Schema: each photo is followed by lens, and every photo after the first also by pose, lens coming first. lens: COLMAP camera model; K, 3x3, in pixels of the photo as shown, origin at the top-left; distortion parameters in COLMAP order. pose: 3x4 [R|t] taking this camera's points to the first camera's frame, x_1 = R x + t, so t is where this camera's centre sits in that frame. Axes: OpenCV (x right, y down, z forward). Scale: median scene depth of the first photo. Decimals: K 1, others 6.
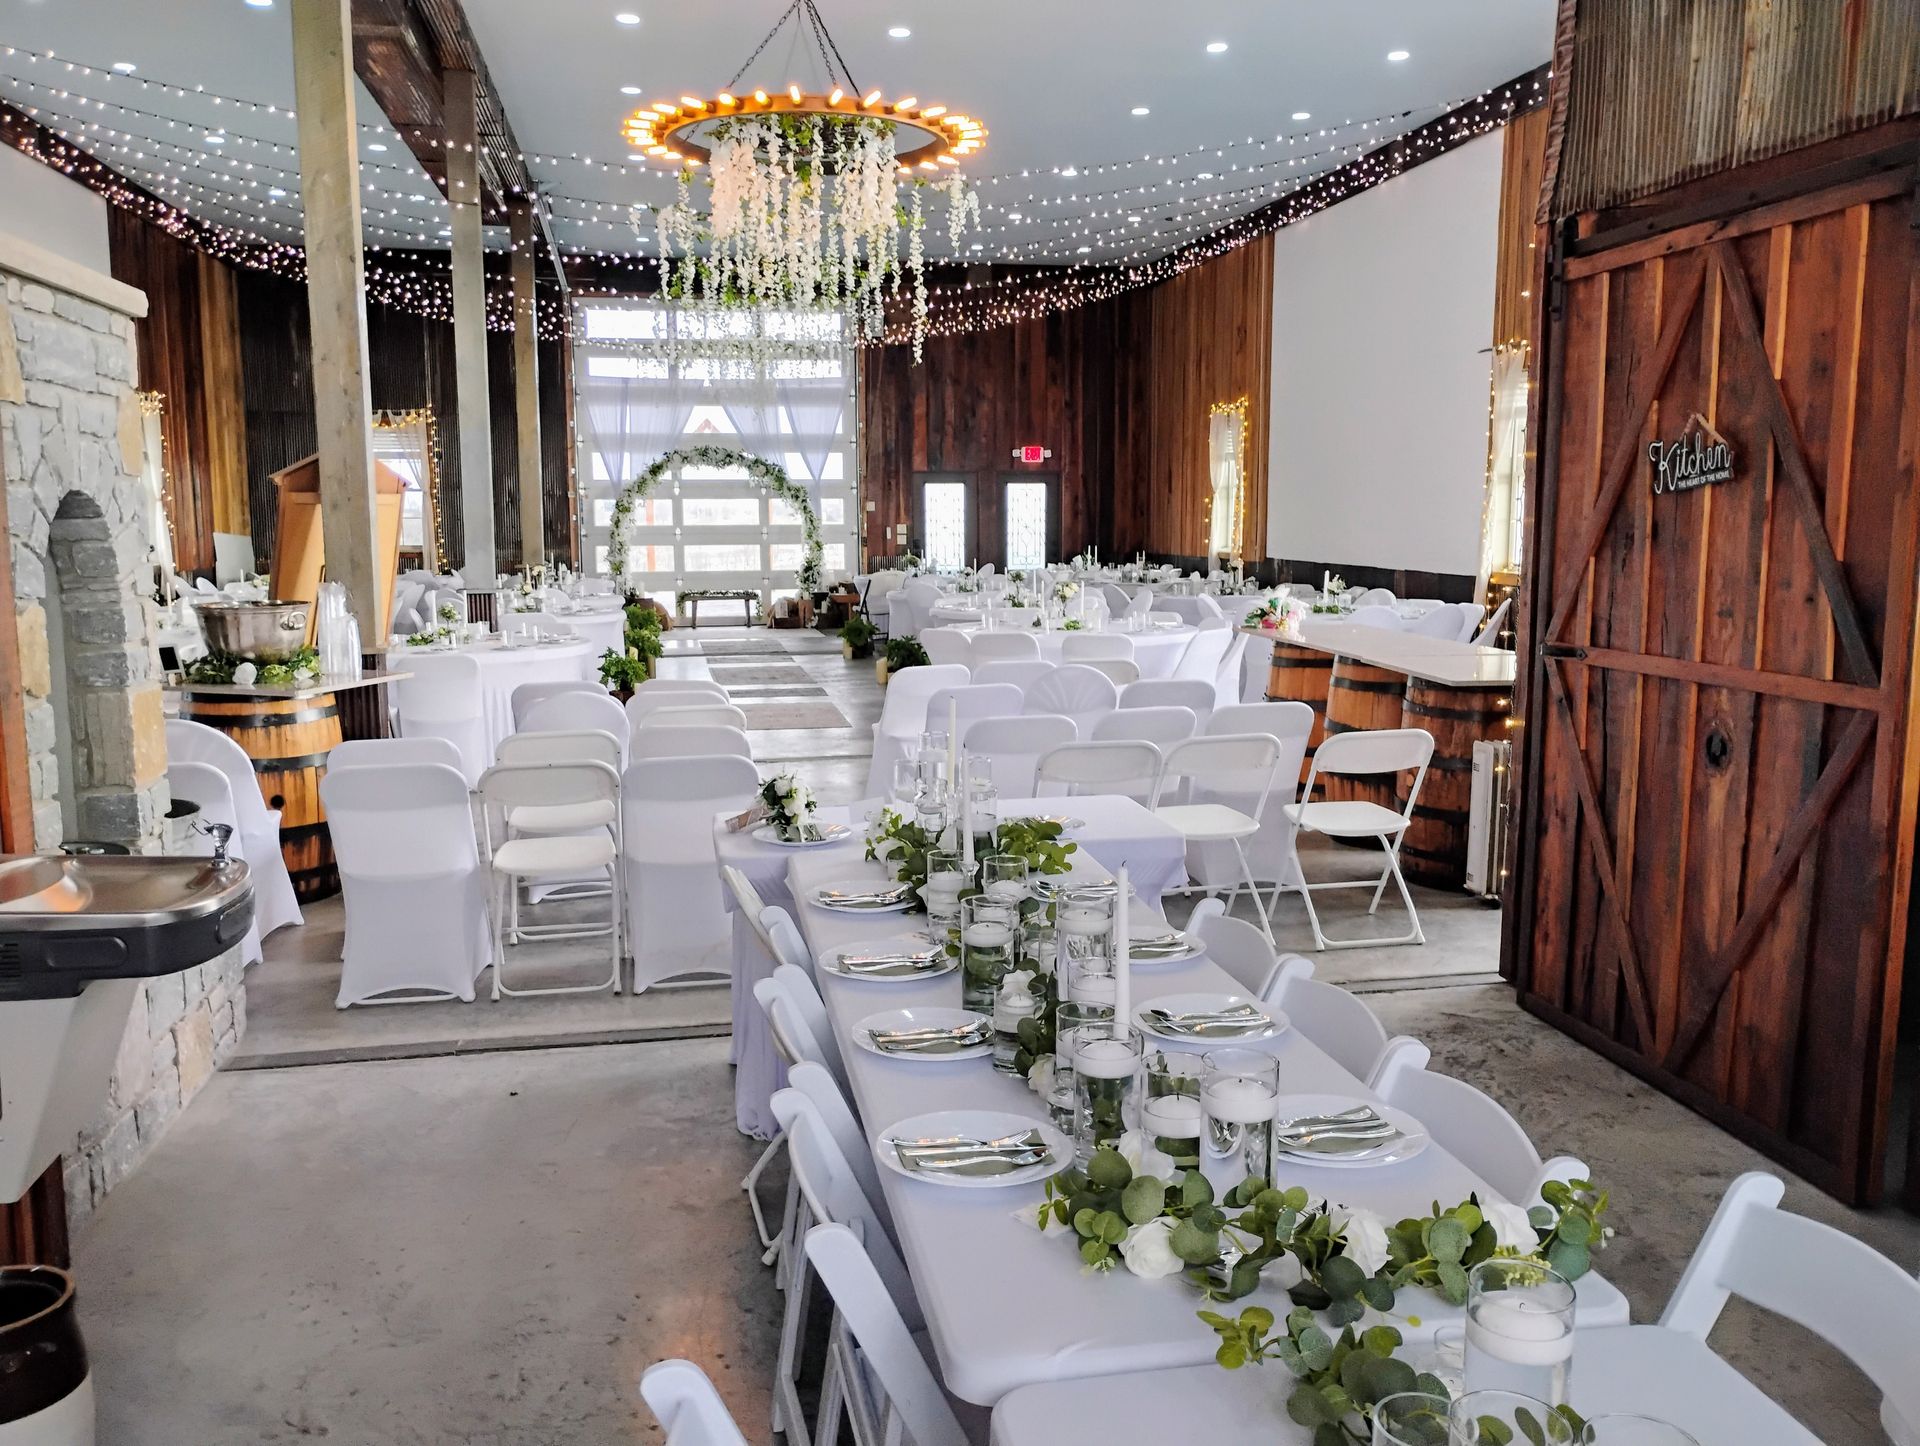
lens RADIAL K [[1627.7, 0, 965.5], [0, 1627.7, 722.8], [0, 0, 1]] dist [0.064294, -0.062086]
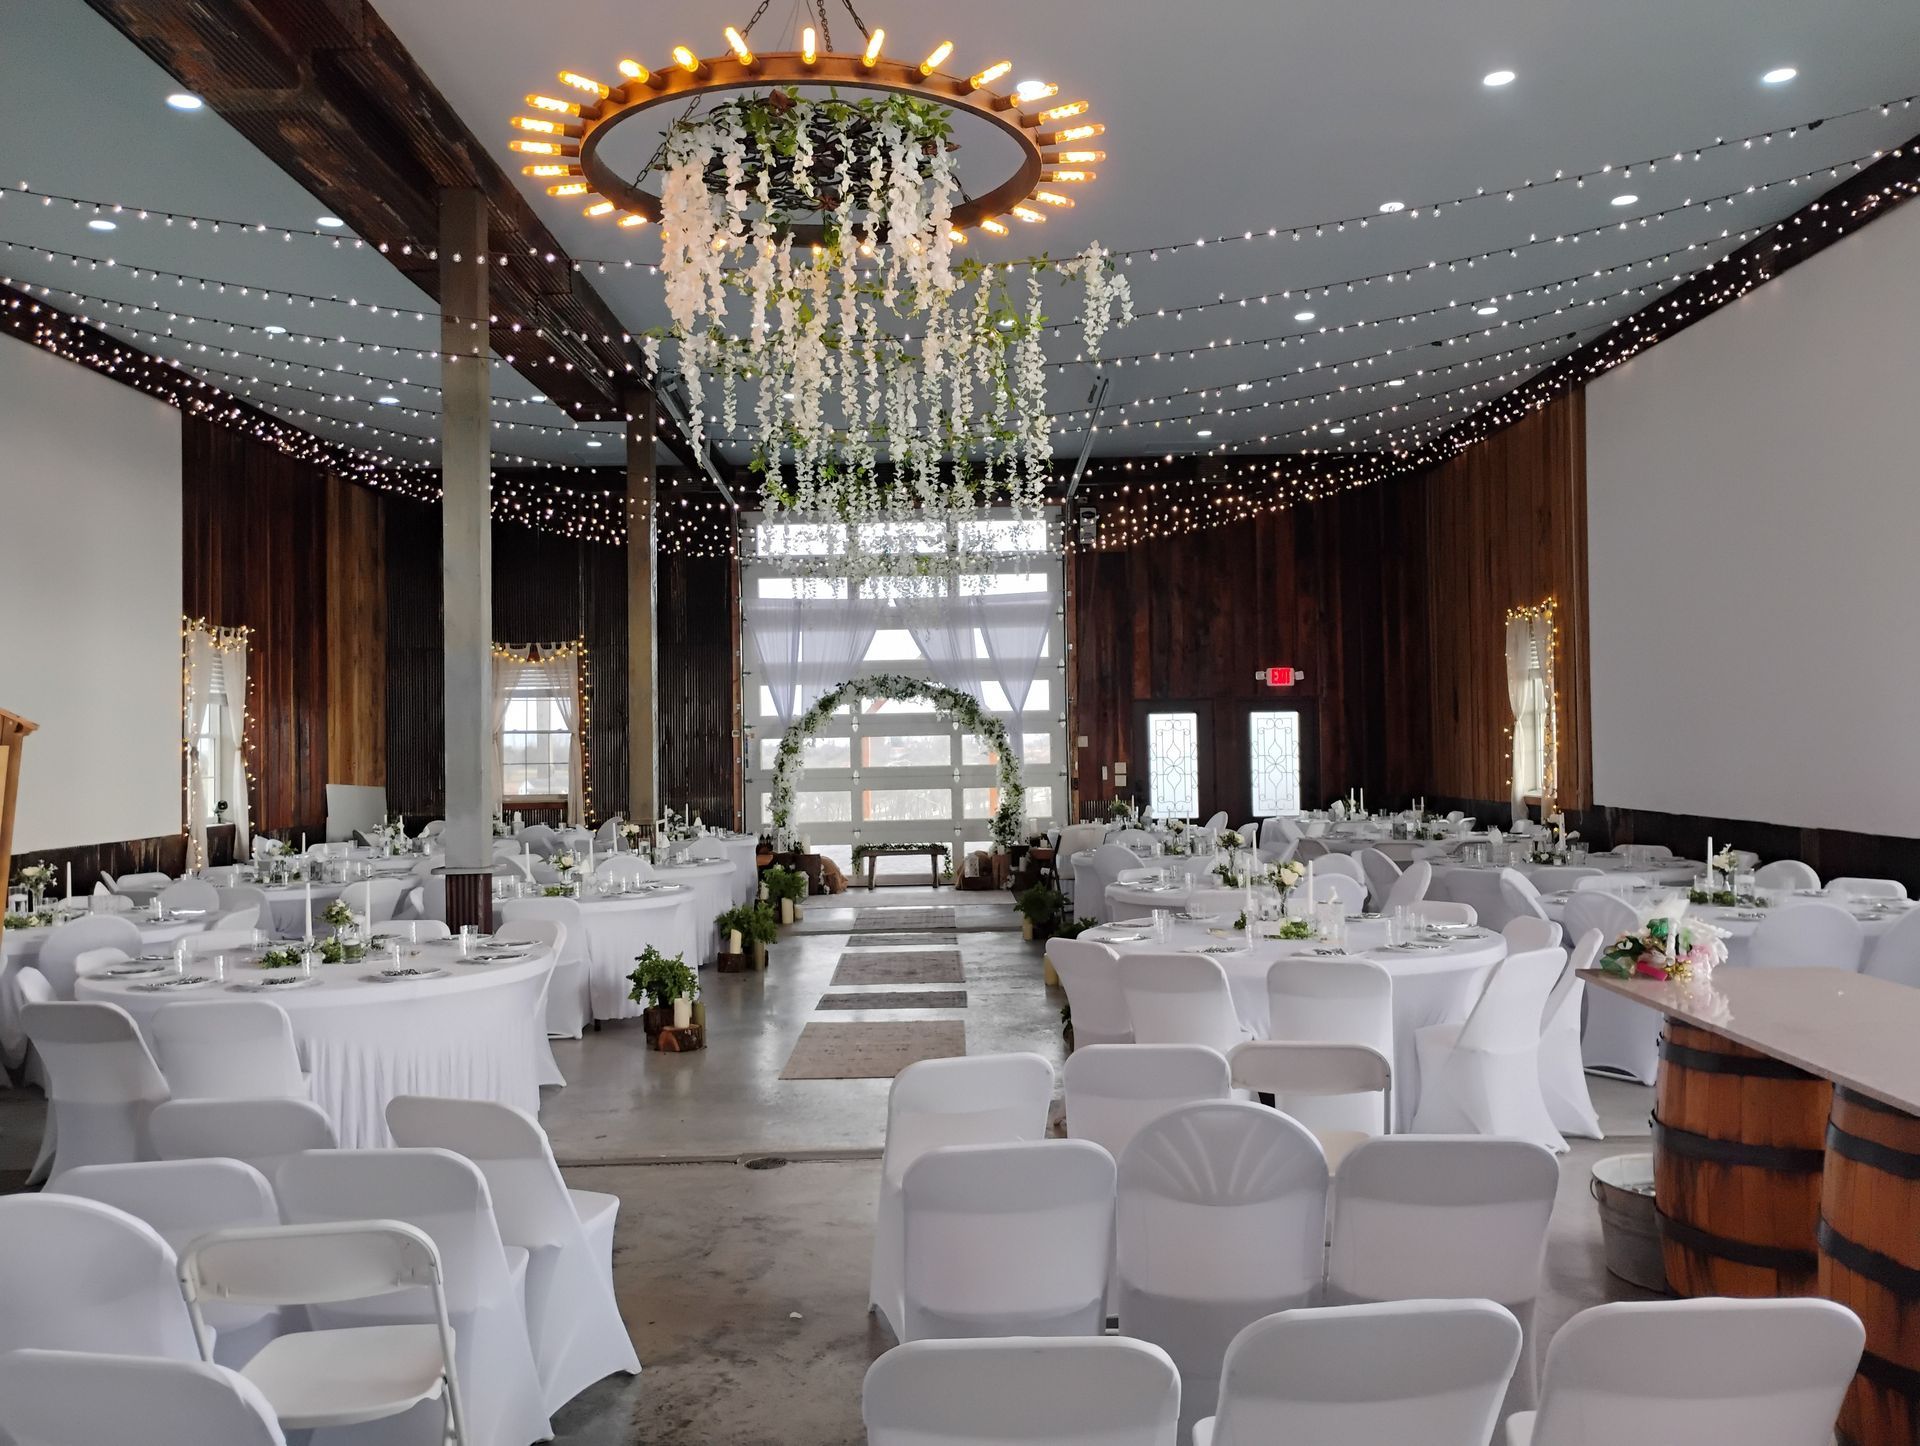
lens RADIAL K [[1627.7, 0, 963.1], [0, 1627.7, 715.5], [0, 0, 1]] dist [0.064294, -0.062086]
pose [[0.985064, -0.015425, -0.171495, 0.026004], [-0.009729, 0.989402, -0.144874, -0.026240], [0.171912, 0.144379, 0.974475, 0.185565]]
